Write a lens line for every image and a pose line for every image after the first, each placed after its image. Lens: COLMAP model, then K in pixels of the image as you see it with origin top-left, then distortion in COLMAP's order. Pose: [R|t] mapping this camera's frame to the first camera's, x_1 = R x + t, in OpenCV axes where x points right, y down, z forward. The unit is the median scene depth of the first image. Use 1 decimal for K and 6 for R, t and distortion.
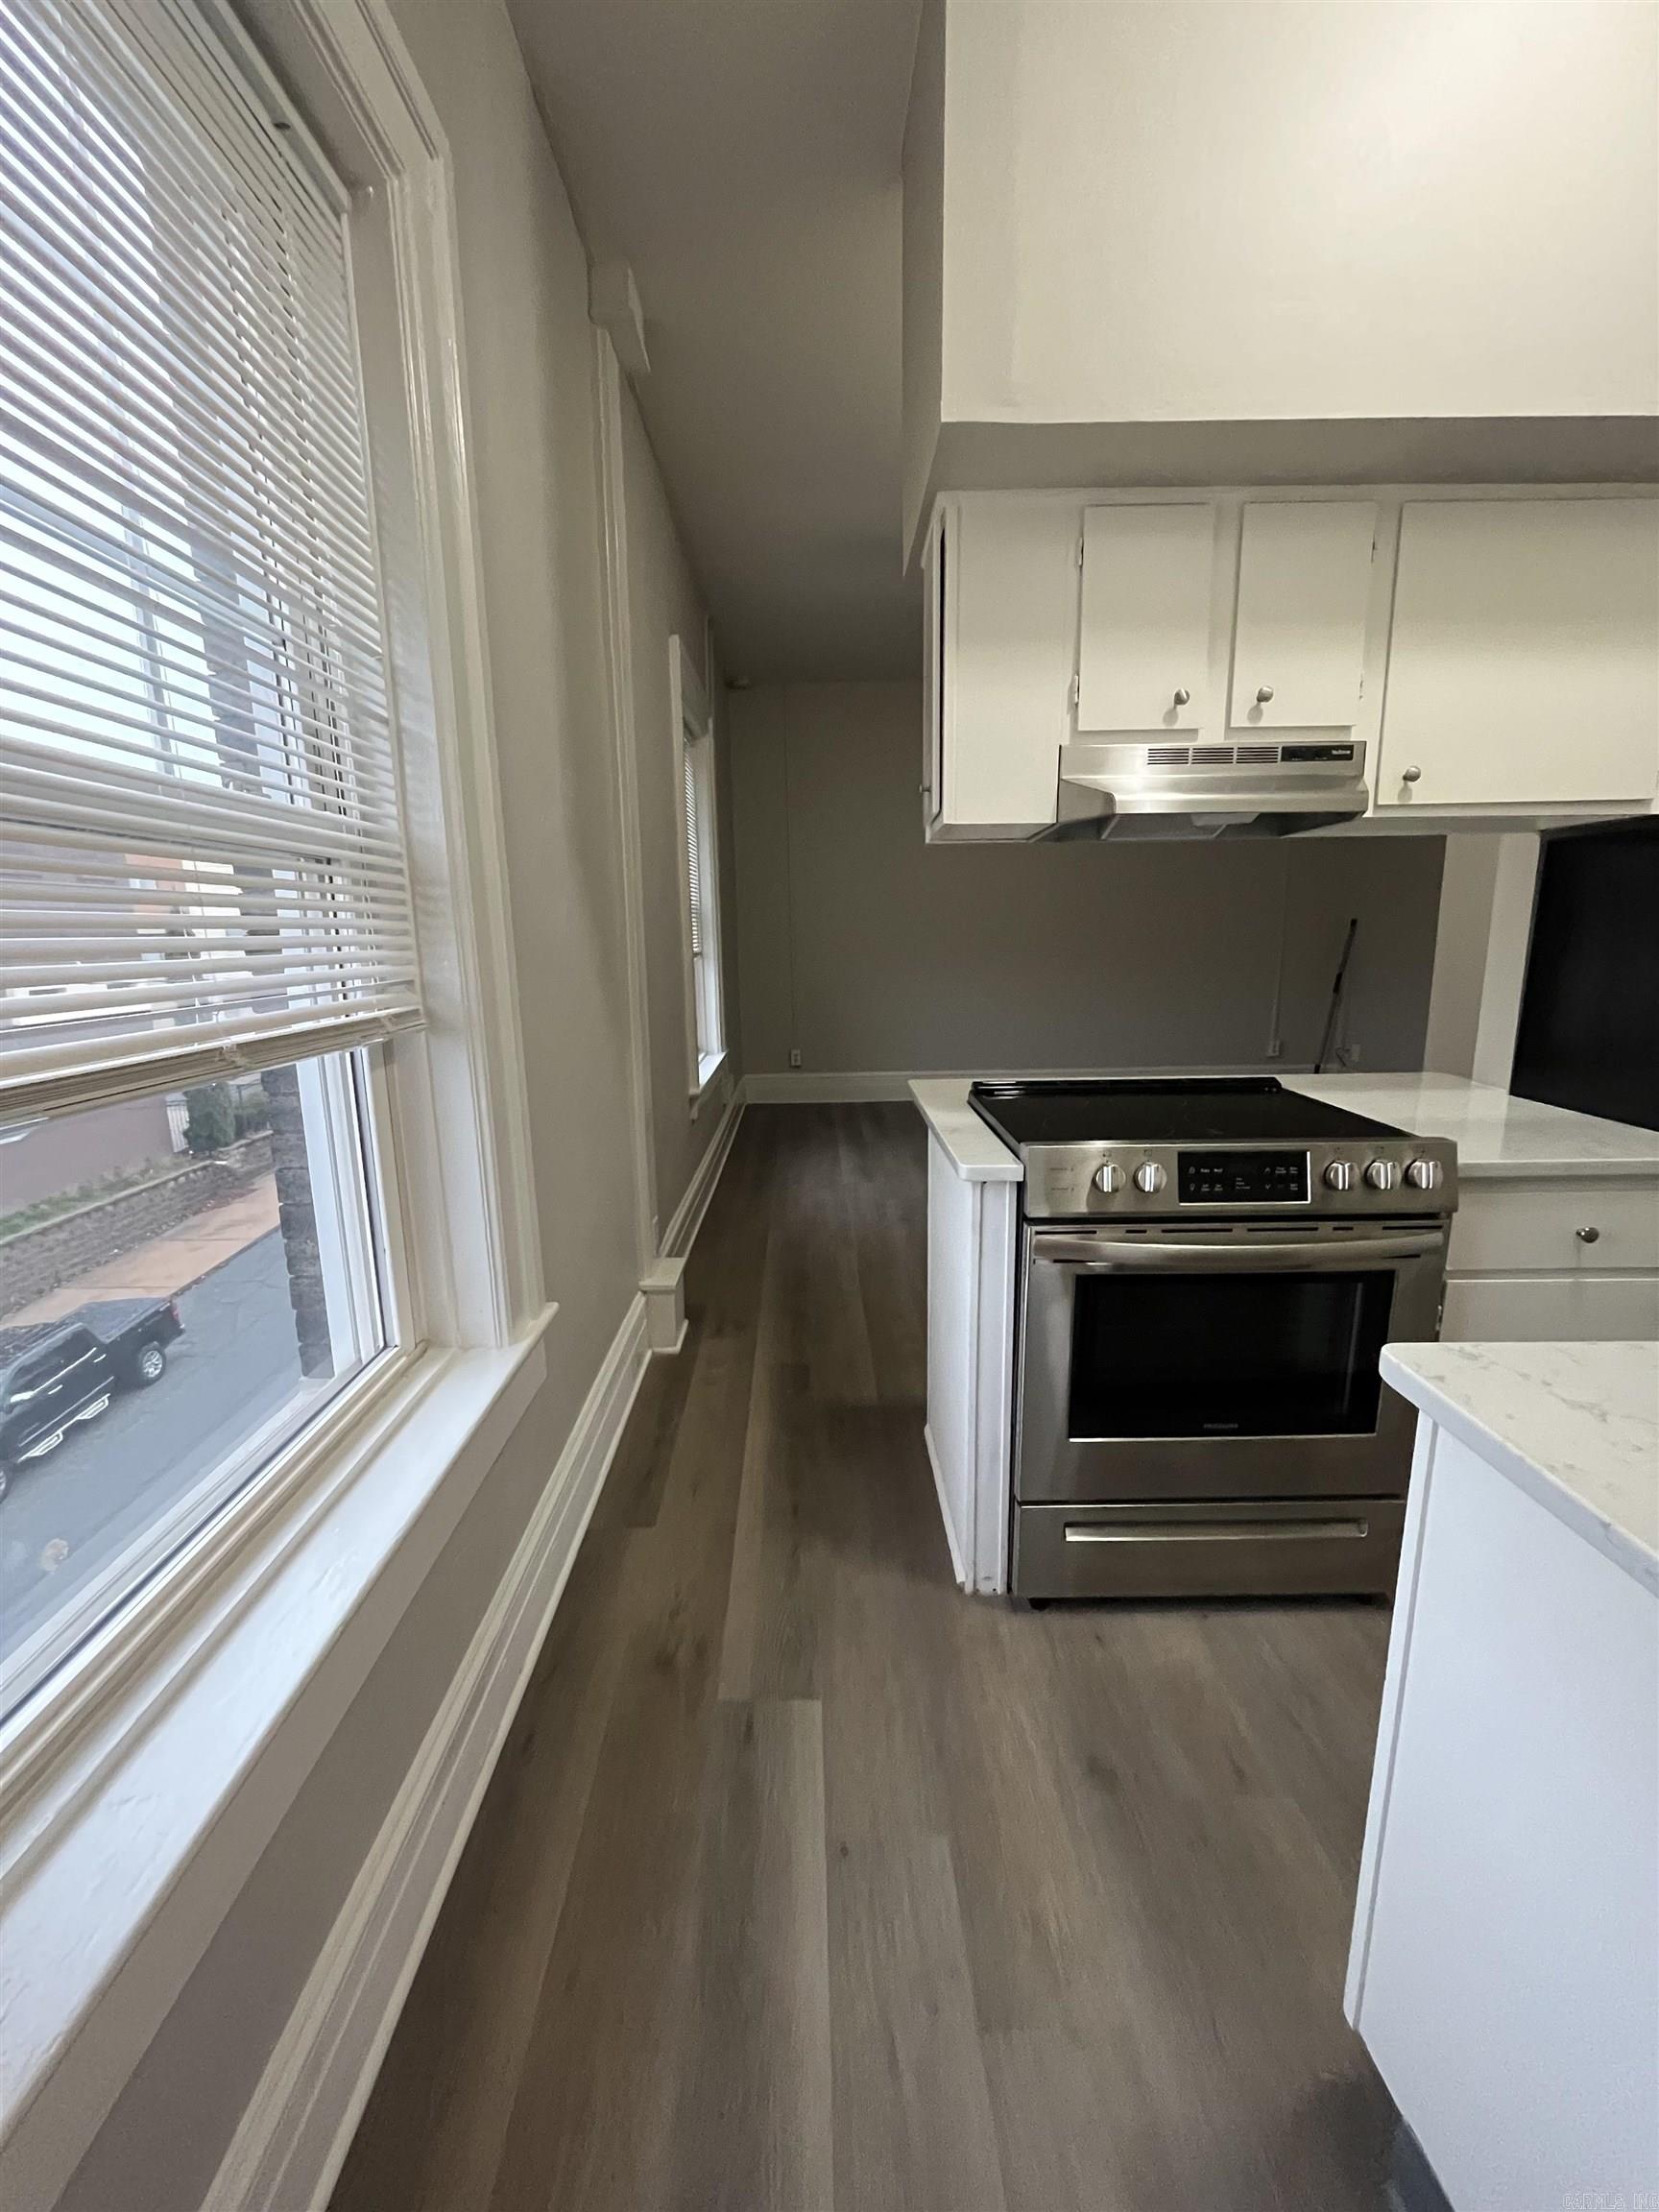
lens RADIAL K [[892.9, 0, 821.6], [0, 892.9, 1103.2], [0, 0, 1]] dist [-0.001246, -0.000009]
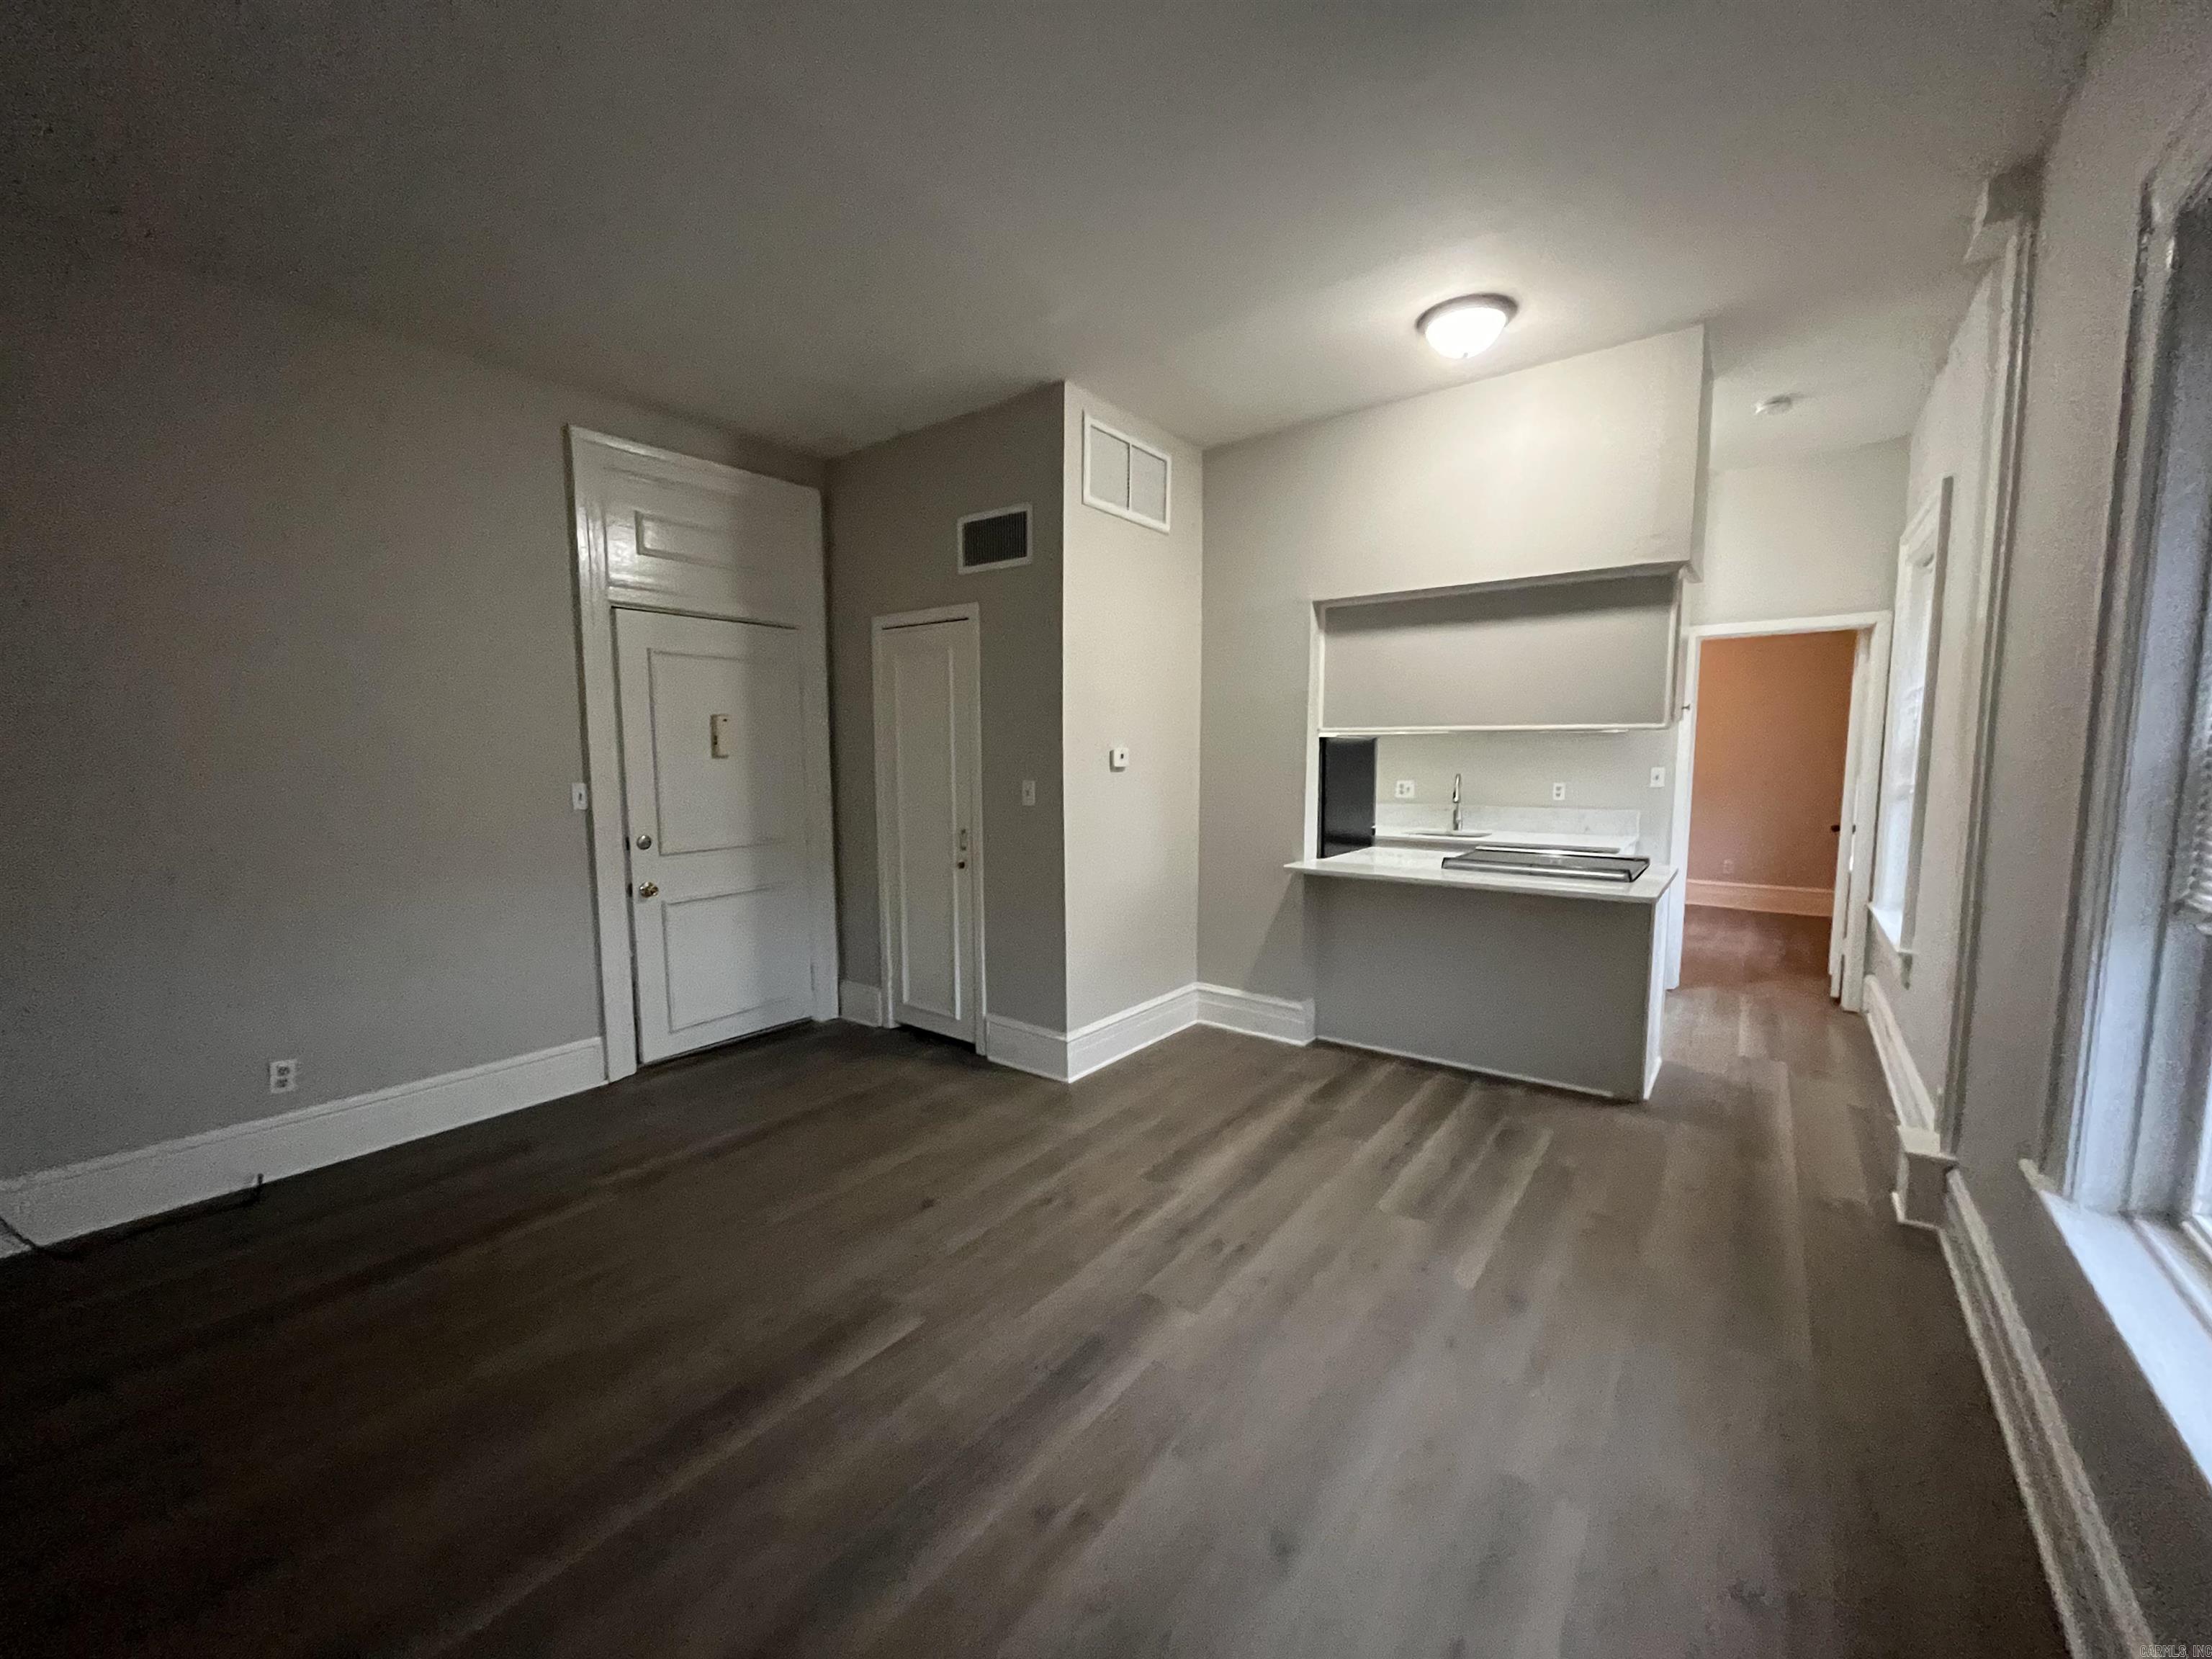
lens RADIAL K [[892.9, 0, 1118.6], [0, 892.9, 820.8], [0, 0, 1]] dist [-0.001246, -0.000009]
pose [[-0.800658, -0.030869, 0.598326, -0.078463], [0.131441, 0.965291, 0.225692, -0.743874], [-0.584525, 0.259347, -0.768810, 3.423627]]
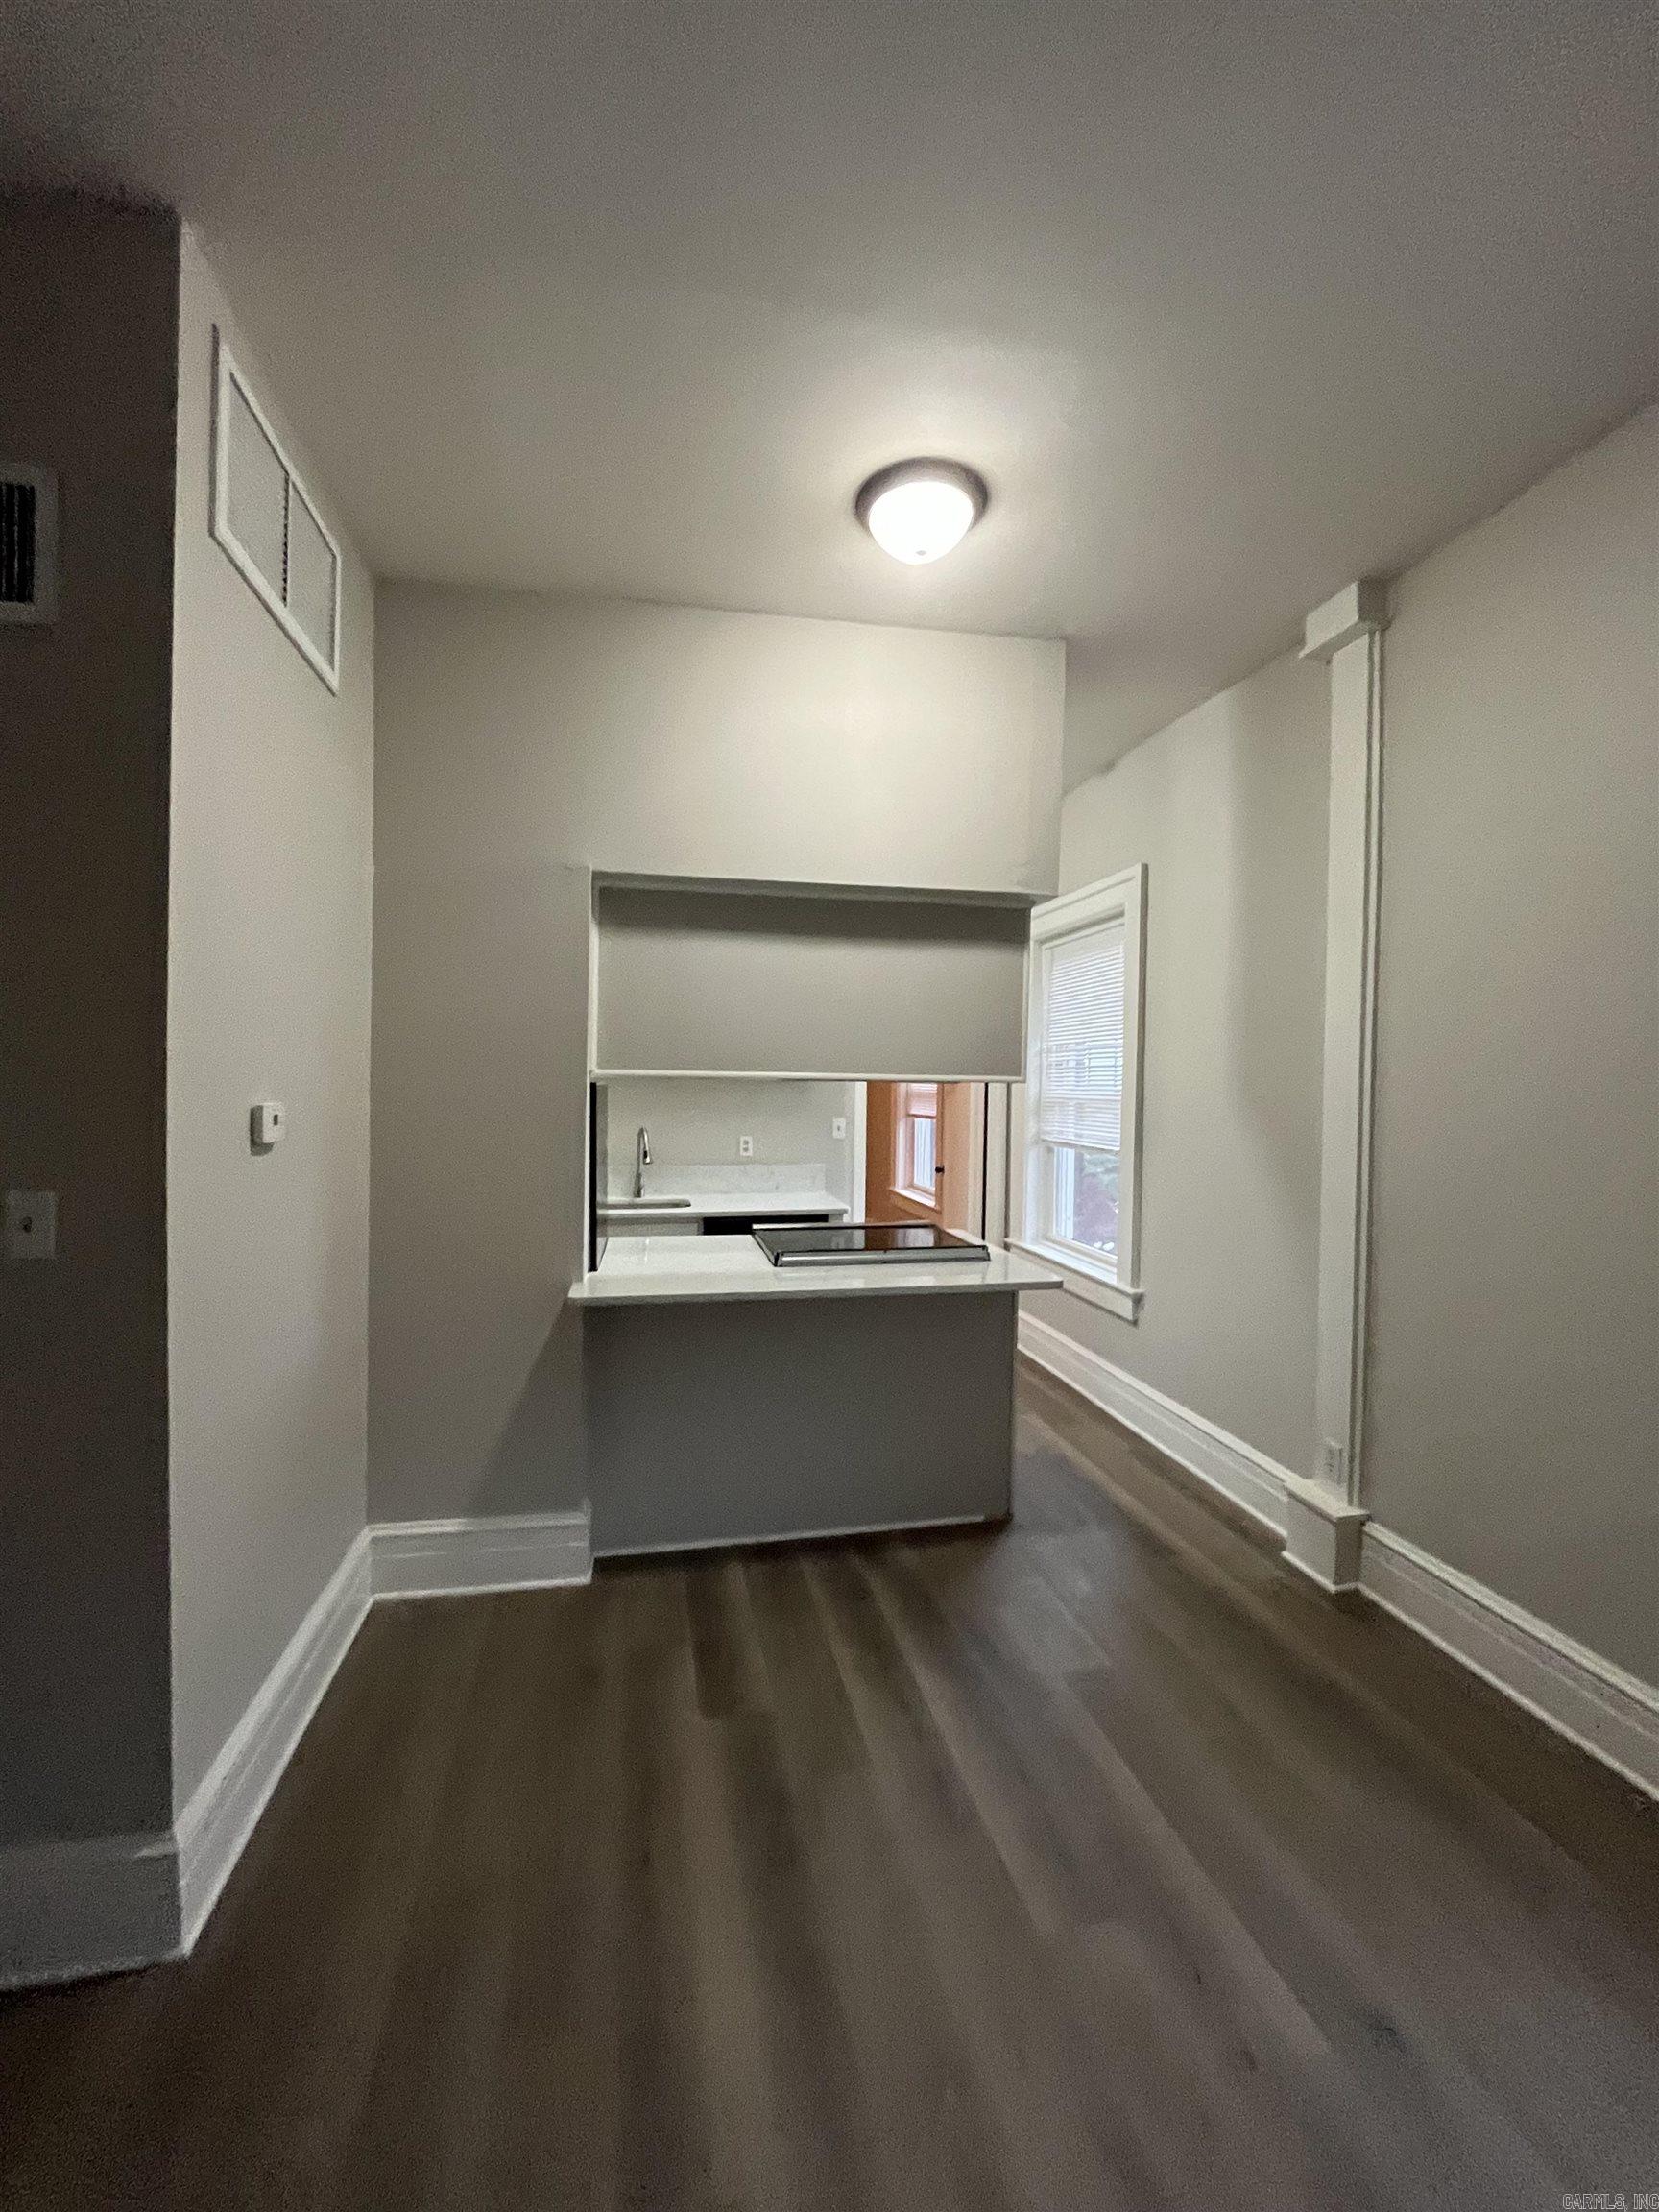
lens RADIAL K [[892.9, 0, 824.6], [0, 892.9, 1102.8], [0, 0, 1]] dist [-0.001246, -0.000009]
pose [[-0.981856, 0.009523, -0.189391, 0.836474], [-0.030927, 0.977325, 0.209474, -0.650857], [0.187091, 0.211530, -0.959298, 2.764596]]
